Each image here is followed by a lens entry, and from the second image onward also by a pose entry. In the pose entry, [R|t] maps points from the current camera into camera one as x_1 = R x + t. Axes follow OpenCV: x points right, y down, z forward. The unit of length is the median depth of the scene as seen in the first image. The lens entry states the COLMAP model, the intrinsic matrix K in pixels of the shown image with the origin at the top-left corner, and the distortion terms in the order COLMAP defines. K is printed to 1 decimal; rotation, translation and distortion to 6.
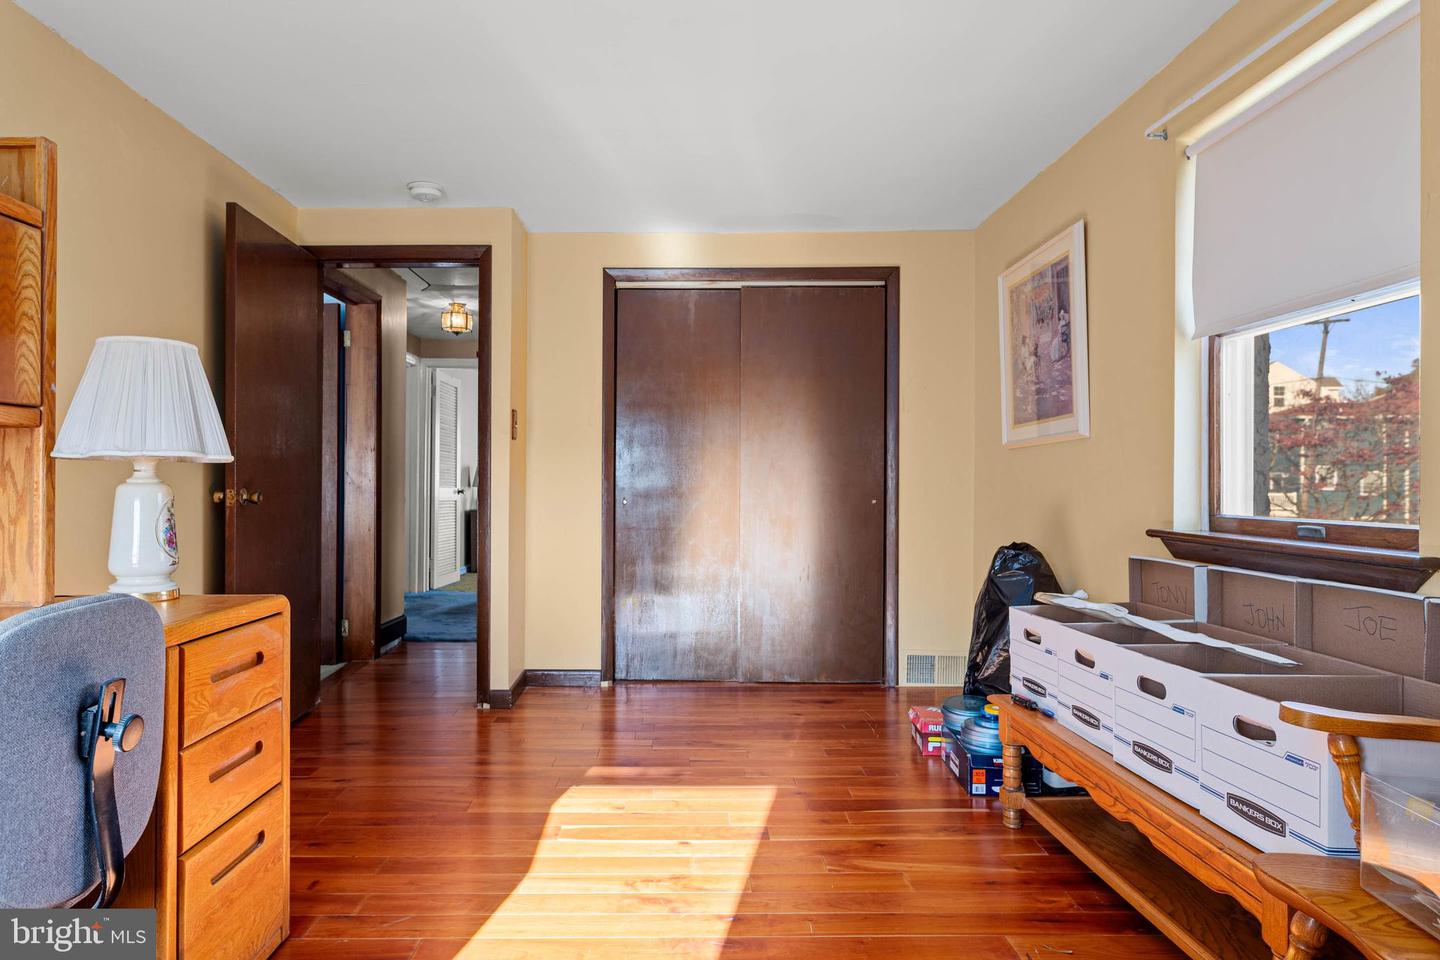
lens RADIAL K [[835.9, 0, 712.0], [0, 835.9, 481.1], [0, 0, 1]] dist [0.002996, -0.002412]
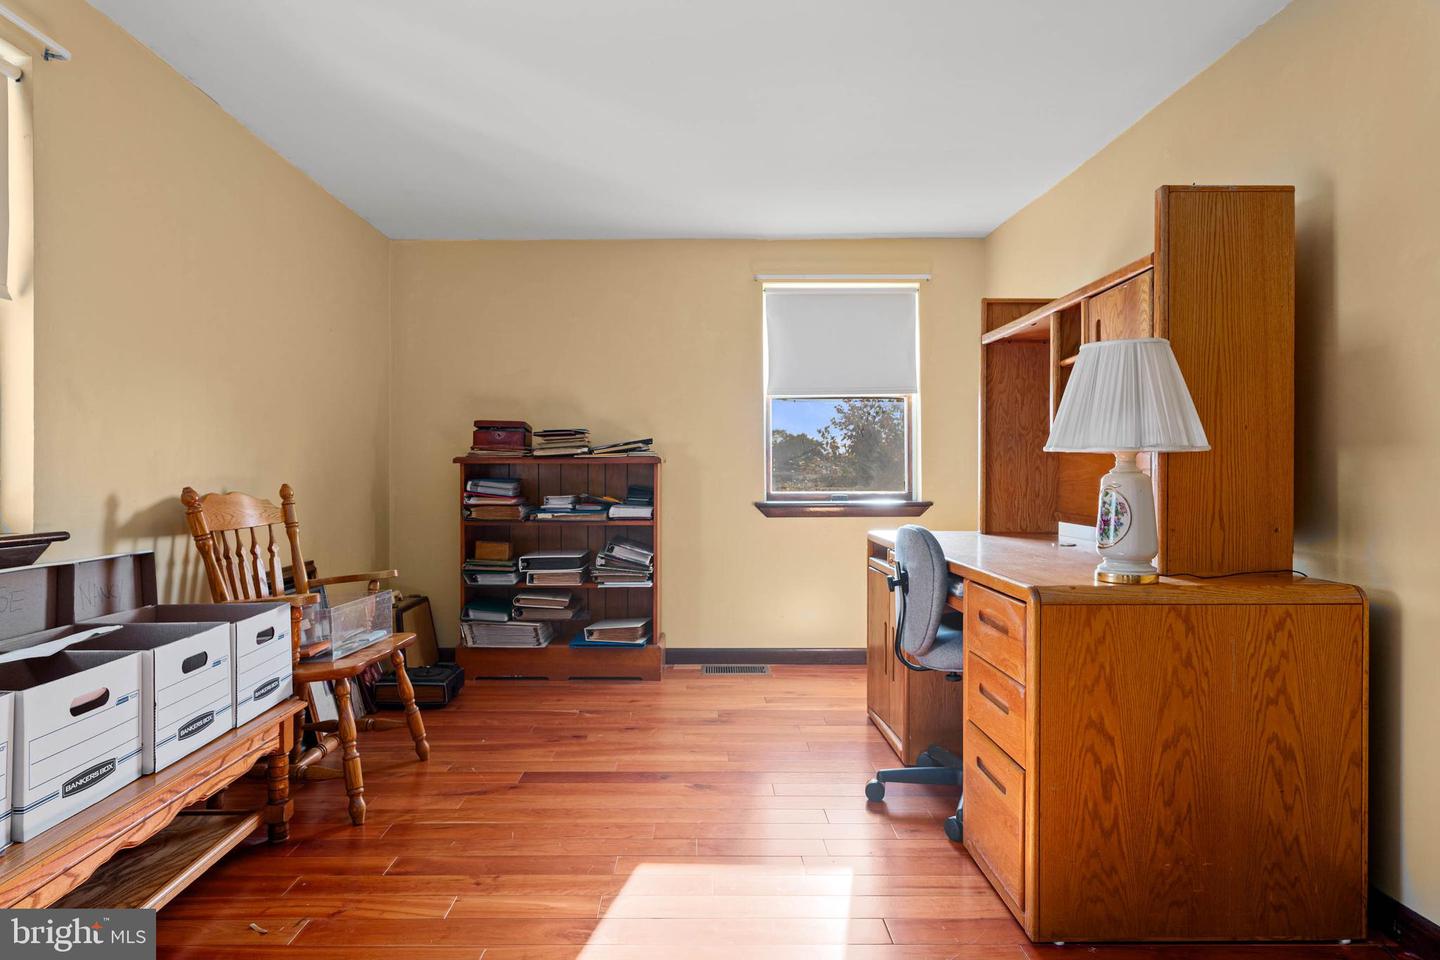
lens RADIAL K [[835.9, 0, 712.0], [0, 835.9, 481.1], [0, 0, 1]] dist [0.002996, -0.002412]
pose [[-0.998096, -0.051788, 0.033488, -0.151849], [-0.051853, 0.998654, -0.001082, -0.014433], [-0.033387, -0.002816, -0.999439, 2.072727]]
